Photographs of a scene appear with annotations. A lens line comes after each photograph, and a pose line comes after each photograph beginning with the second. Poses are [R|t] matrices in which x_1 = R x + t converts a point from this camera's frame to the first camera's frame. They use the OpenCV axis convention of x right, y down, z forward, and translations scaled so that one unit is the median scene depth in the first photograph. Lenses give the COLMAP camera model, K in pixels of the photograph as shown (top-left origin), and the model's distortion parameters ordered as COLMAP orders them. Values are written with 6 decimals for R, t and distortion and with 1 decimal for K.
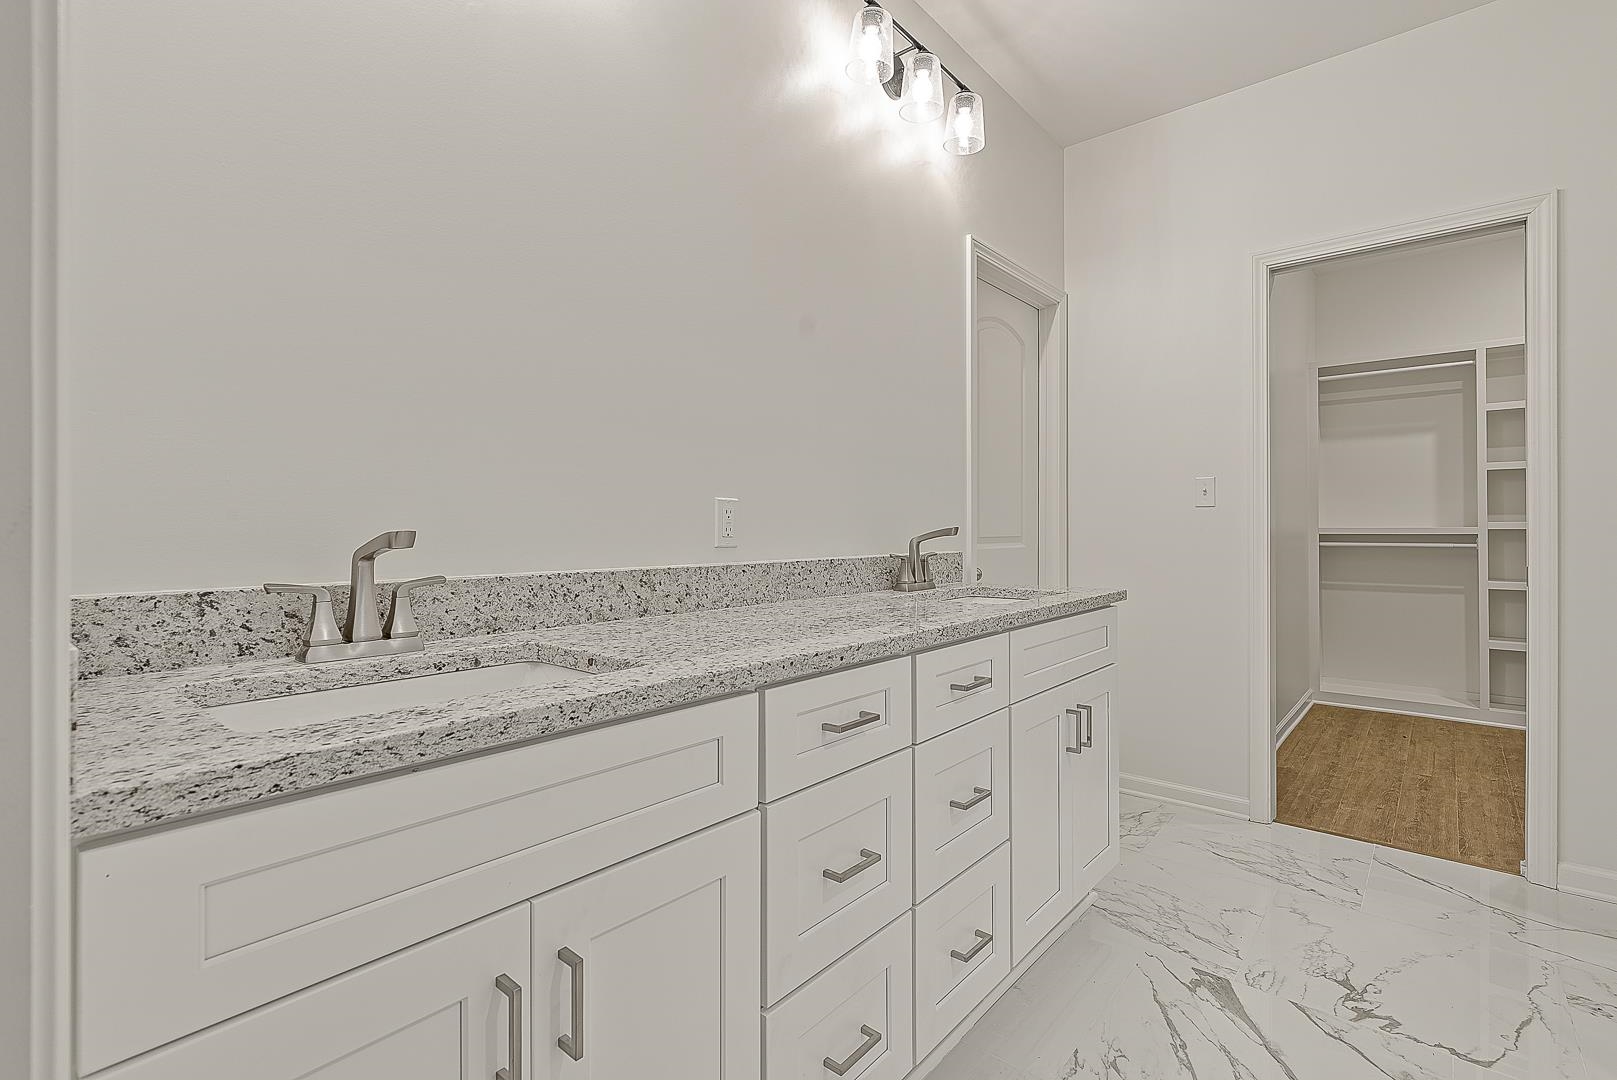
lens RADIAL K [[741.7, 0, 808.8], [0, 741.7, 522.6], [0, 0, 1]] dist [-0.001913, 0.000402]
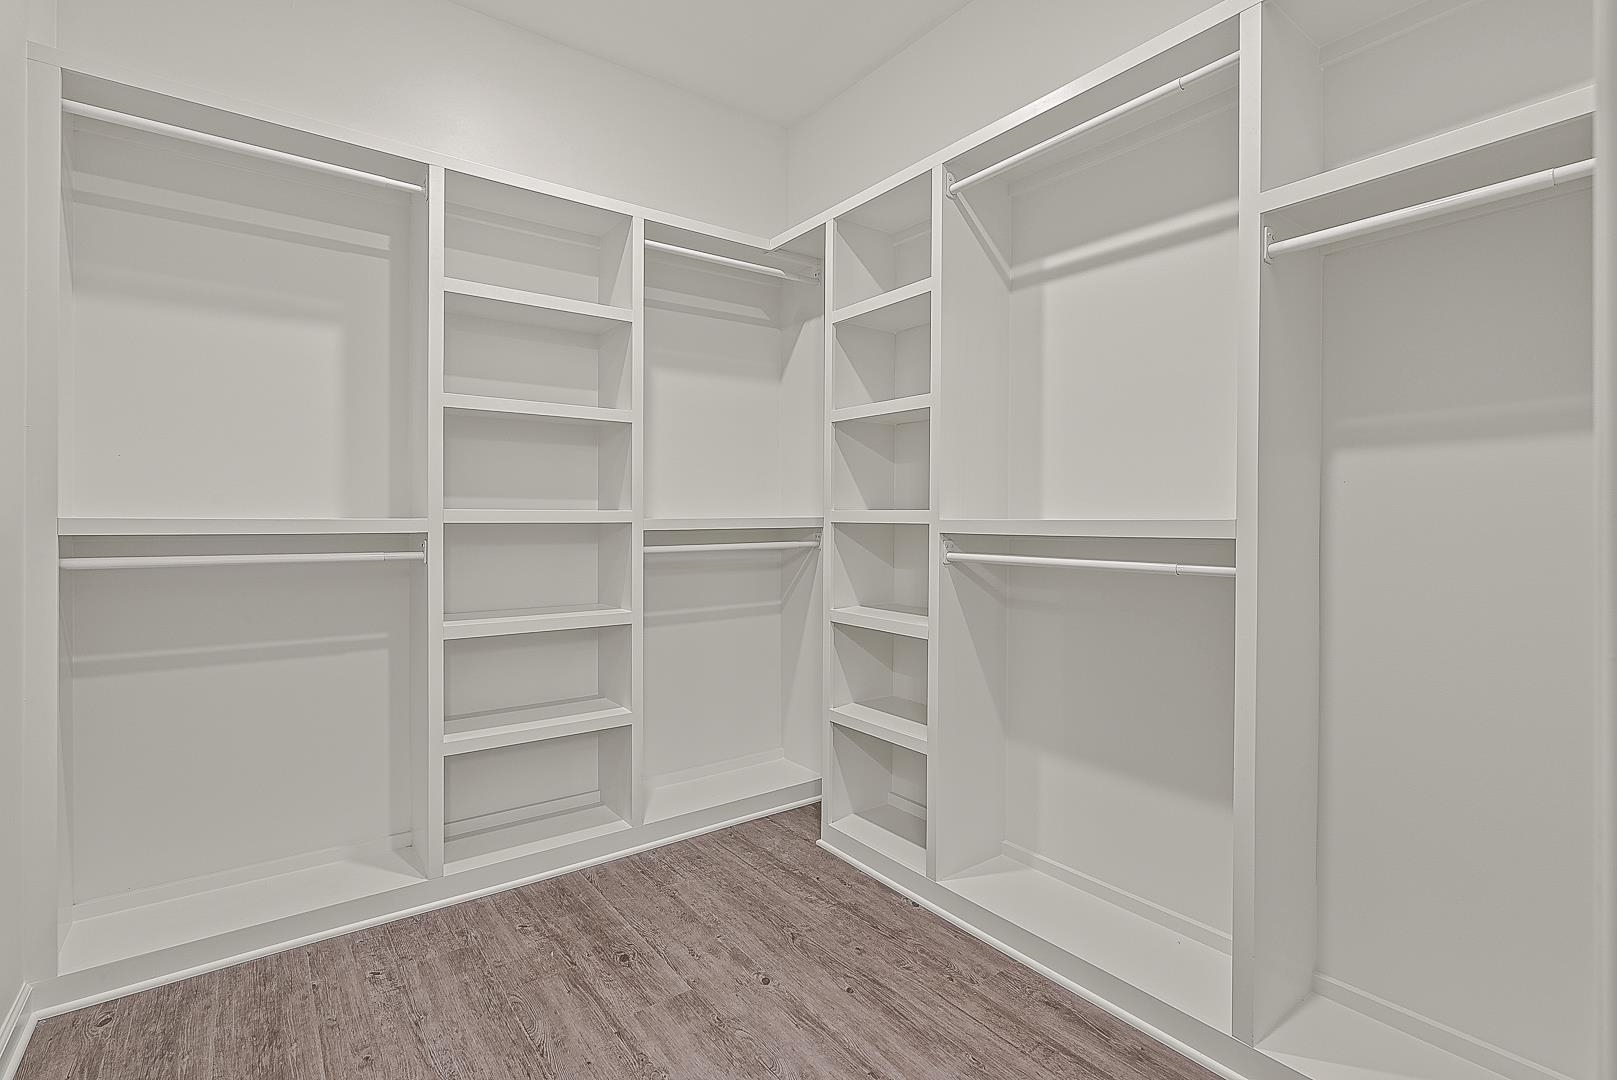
lens RADIAL K [[741.7, 0, 808.8], [0, 741.7, 522.6], [0, 0, 1]] dist [-0.001913, 0.000402]
pose [[0.202149, 0.007393, 0.979327, 0.439437], [-0.006710, 0.999958, -0.006163, 0.009860], [-0.979332, -0.005326, 0.202190, 0.612510]]
